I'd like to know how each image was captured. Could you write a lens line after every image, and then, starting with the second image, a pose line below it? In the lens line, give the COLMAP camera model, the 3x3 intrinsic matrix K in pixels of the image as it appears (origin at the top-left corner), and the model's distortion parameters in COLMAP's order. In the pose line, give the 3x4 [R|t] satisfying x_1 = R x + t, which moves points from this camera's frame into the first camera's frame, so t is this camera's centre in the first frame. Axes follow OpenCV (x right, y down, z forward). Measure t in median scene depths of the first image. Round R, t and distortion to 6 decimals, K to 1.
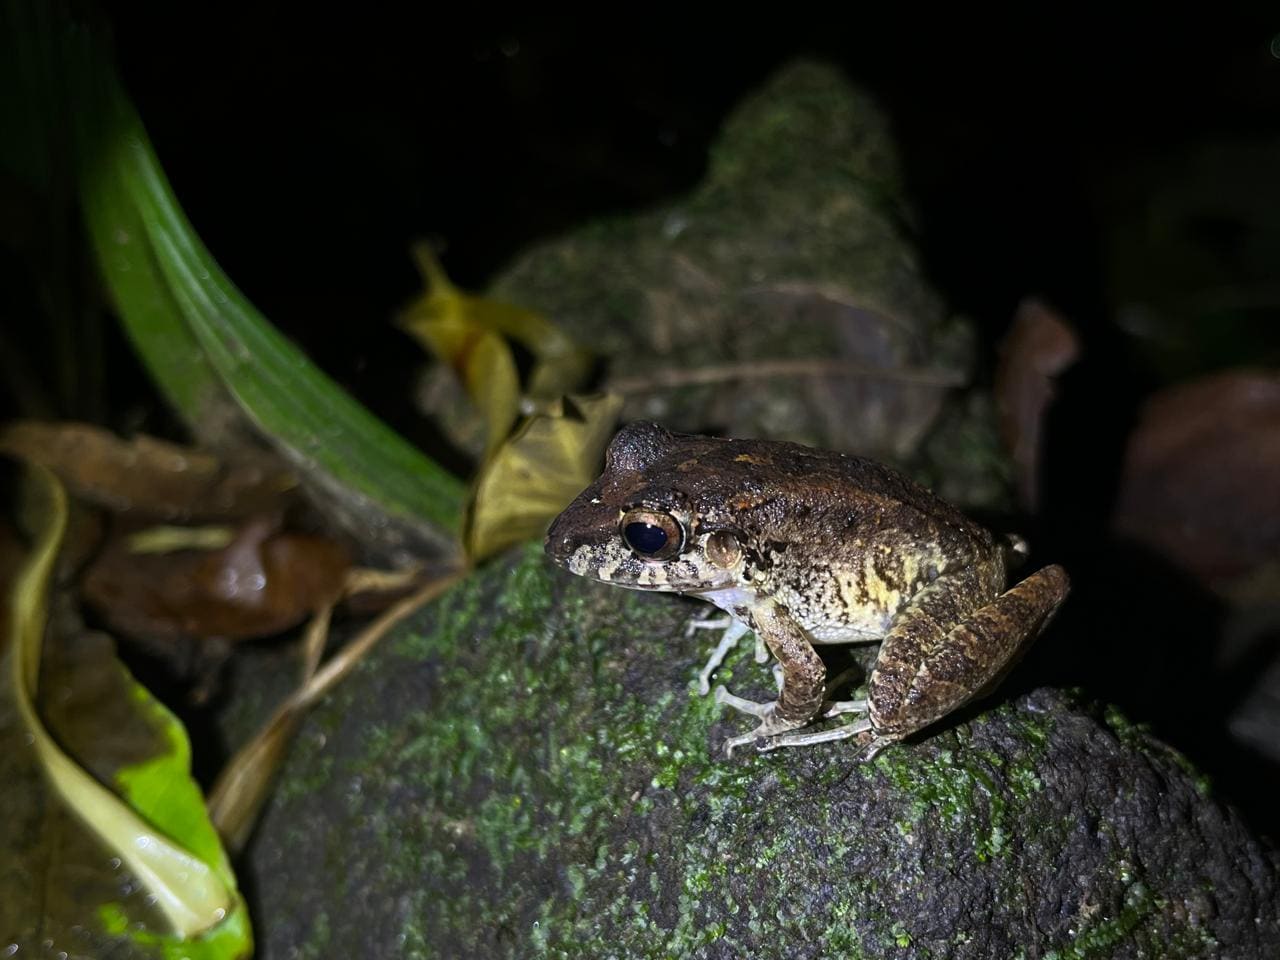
lens RADIAL K [[1582.2, 0, 640.0], [0, 1582.2, 480.0], [0, 0, 1]] dist [0.065195, -0.388849]
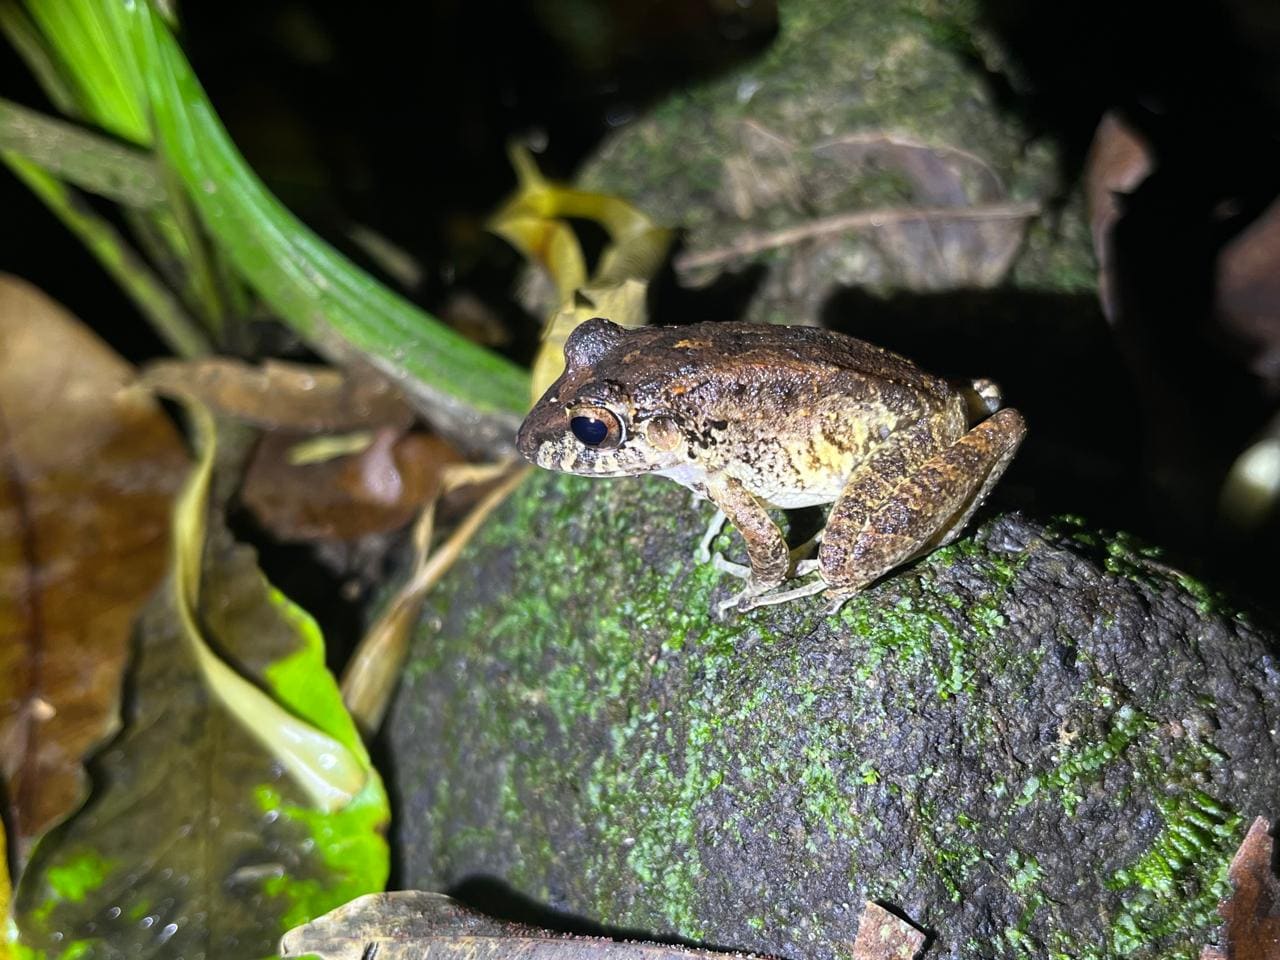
lens RADIAL K [[1582.2, 0, 640.0], [0, 1582.2, 480.0], [0, 0, 1]] dist [0.065195, -0.388849]
pose [[0.975402, -0.100956, -0.195956, 0.217970], [0.119717, 0.989045, 0.086357, -0.017279], [0.185091, -0.107693, 0.976803, -0.047591]]
